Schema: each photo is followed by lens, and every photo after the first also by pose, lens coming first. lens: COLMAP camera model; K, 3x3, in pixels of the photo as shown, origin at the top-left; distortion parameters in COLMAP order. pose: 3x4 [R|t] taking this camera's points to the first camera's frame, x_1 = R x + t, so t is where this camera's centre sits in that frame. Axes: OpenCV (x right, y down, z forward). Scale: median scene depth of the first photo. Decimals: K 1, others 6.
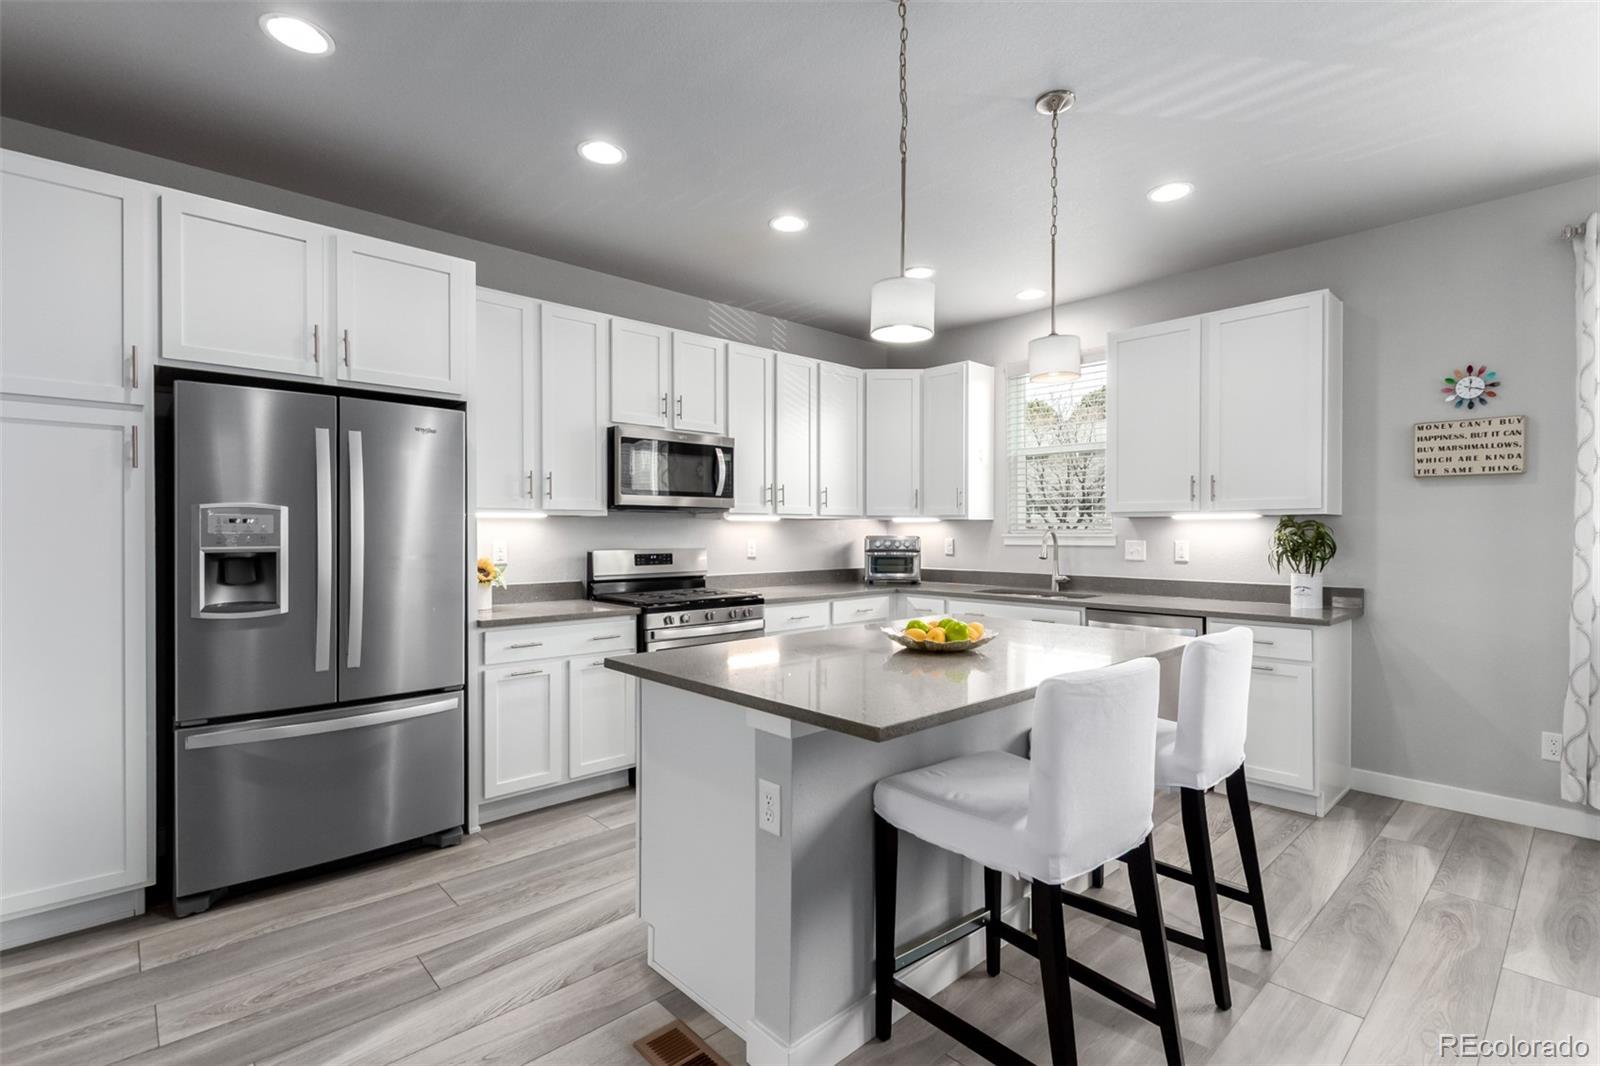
lens RADIAL K [[738.2, 0, 800.0], [0, 738.2, 533.0], [0, 0, 1]] dist [0.006343, -0.000038]
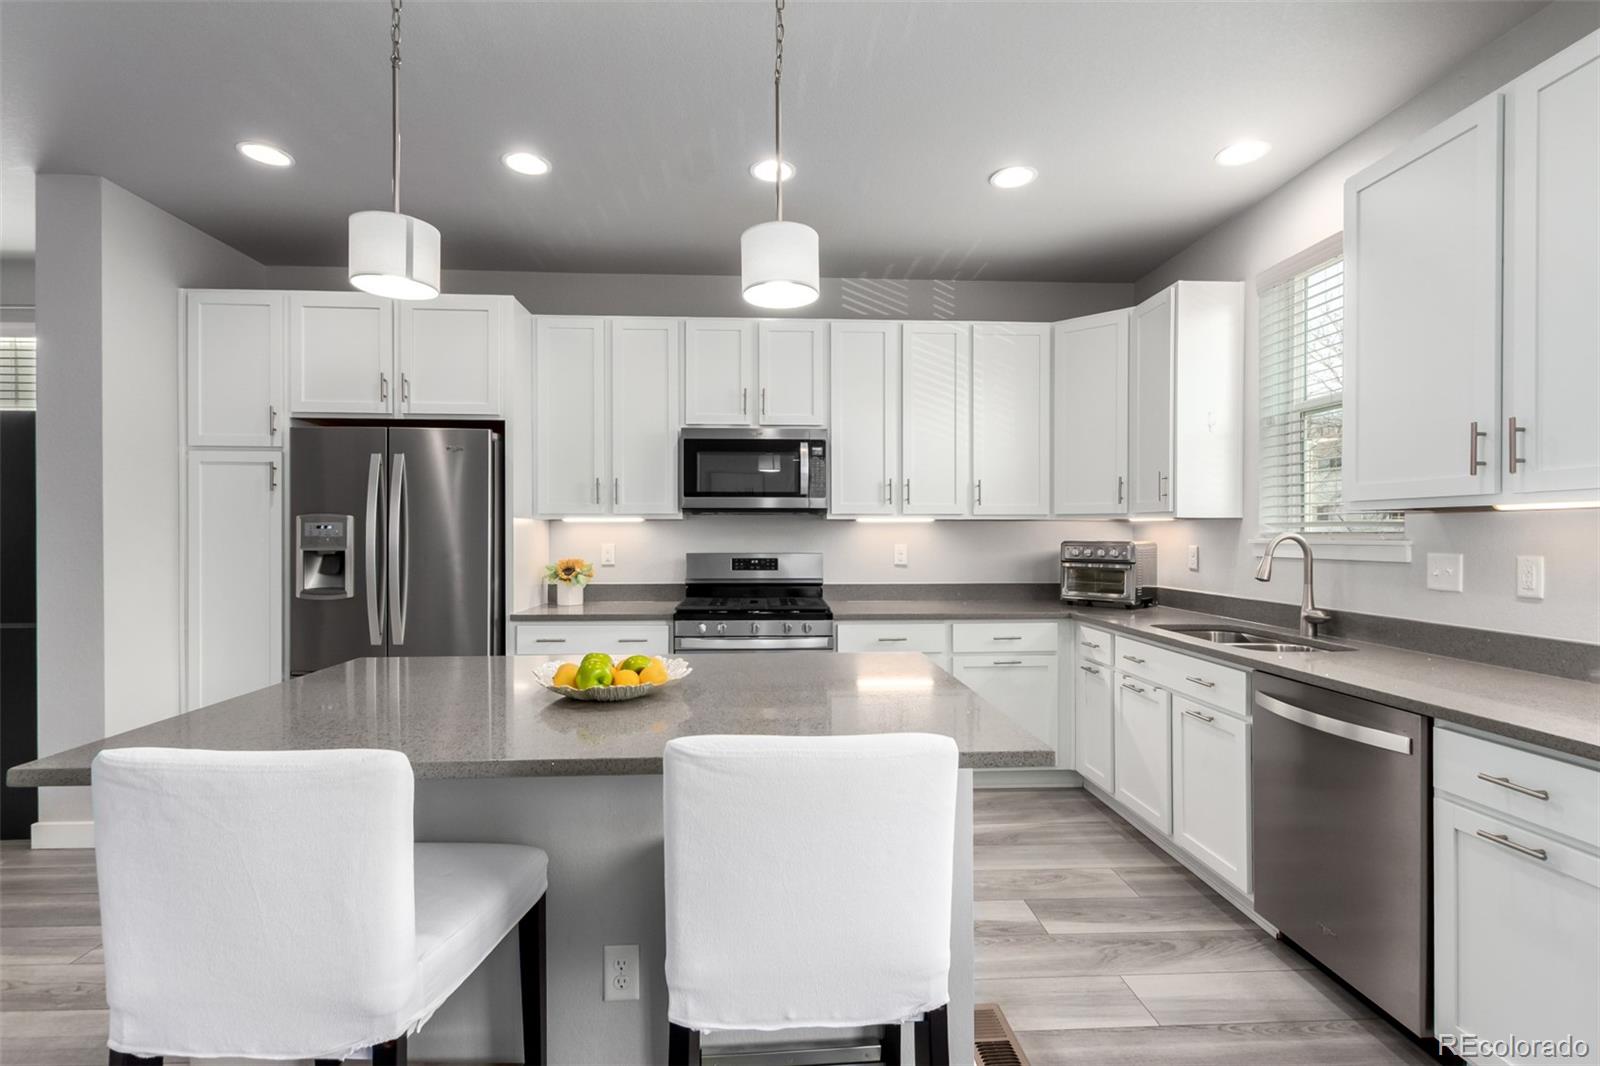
lens RADIAL K [[708.2, 0, 800.2], [0, 708.2, 551.7], [0, 0, 1]] dist [0.003307, 0.000119]
pose [[0.772187, 0.015018, -0.635218, 0.424236], [-0.001611, 0.999764, 0.021679, -0.000763], [0.635394, -0.015717, 0.772028, 0.321543]]
